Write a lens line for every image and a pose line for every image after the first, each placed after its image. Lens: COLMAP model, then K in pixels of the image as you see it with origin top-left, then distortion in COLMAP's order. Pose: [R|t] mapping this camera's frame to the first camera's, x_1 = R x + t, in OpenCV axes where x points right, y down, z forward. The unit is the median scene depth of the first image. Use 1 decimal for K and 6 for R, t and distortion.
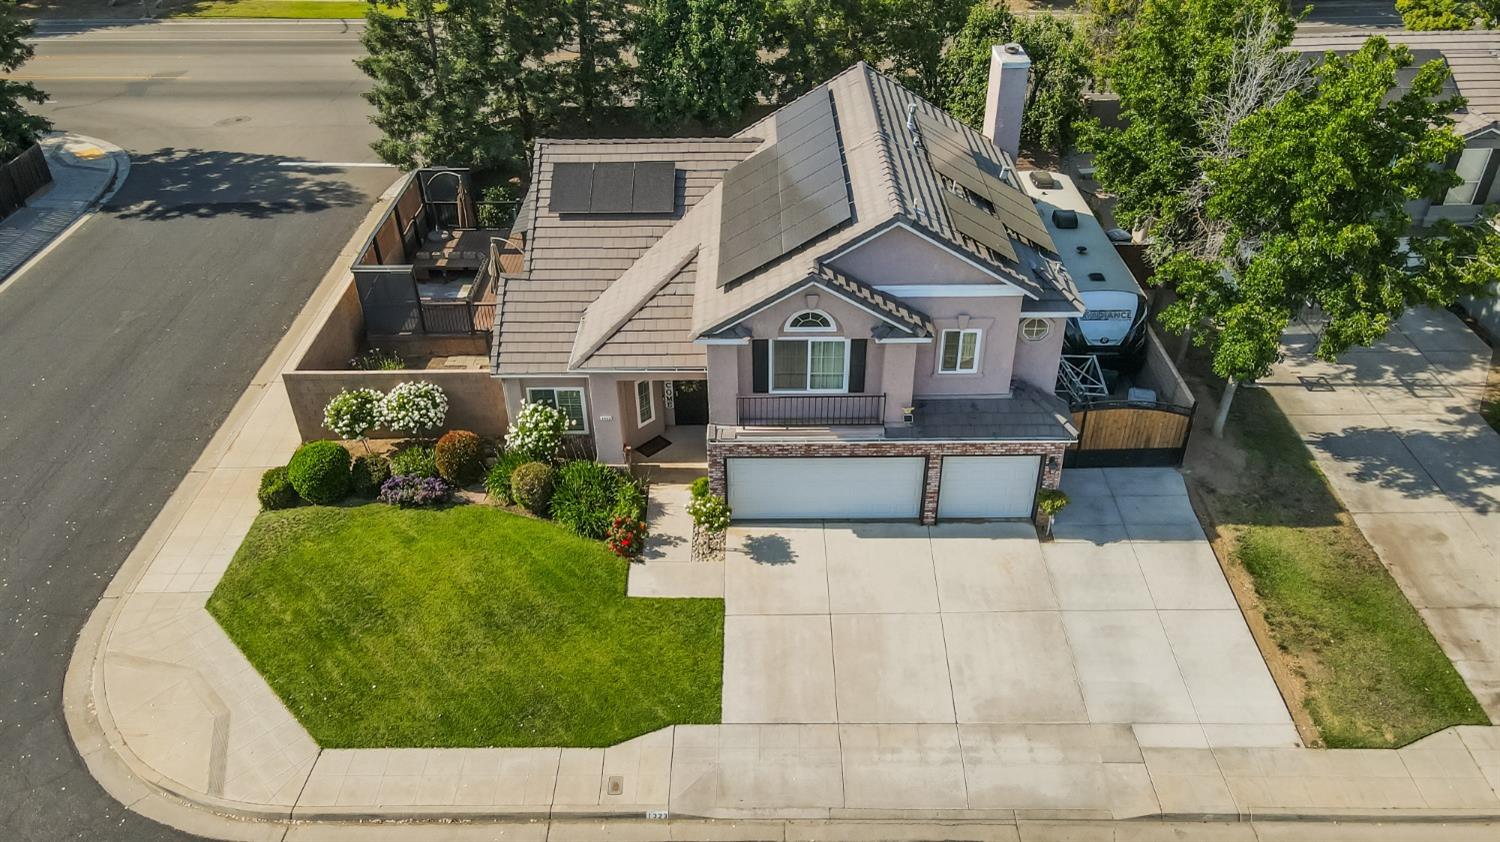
lens RADIAL K [[1108.4, 0, 736.0], [0, 1108.4, 421.1], [0, 0, 1]] dist [0.000322, 0.043418]
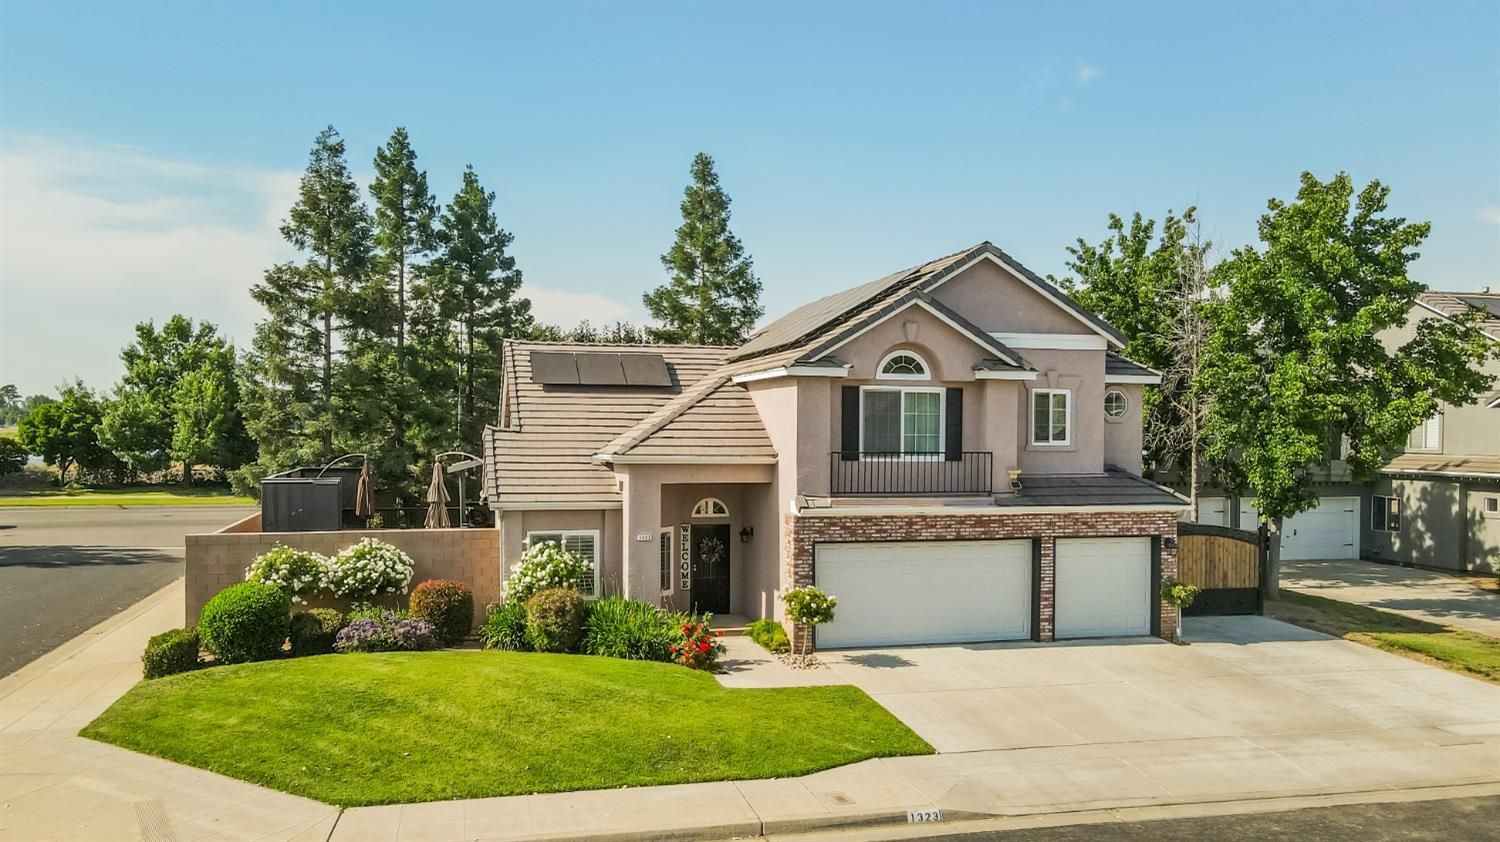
lens RADIAL K [[1136.2, 0, 721.6], [0, 1136.2, 447.4], [0, 0, 1]] dist [-0.000285, 0.056204]
pose [[0.970125, 0.020474, 0.241742, -0.302474], [0.115304, 0.837790, -0.533678, 0.447262], [-0.213456, 0.545608, 0.810400, 0.325017]]
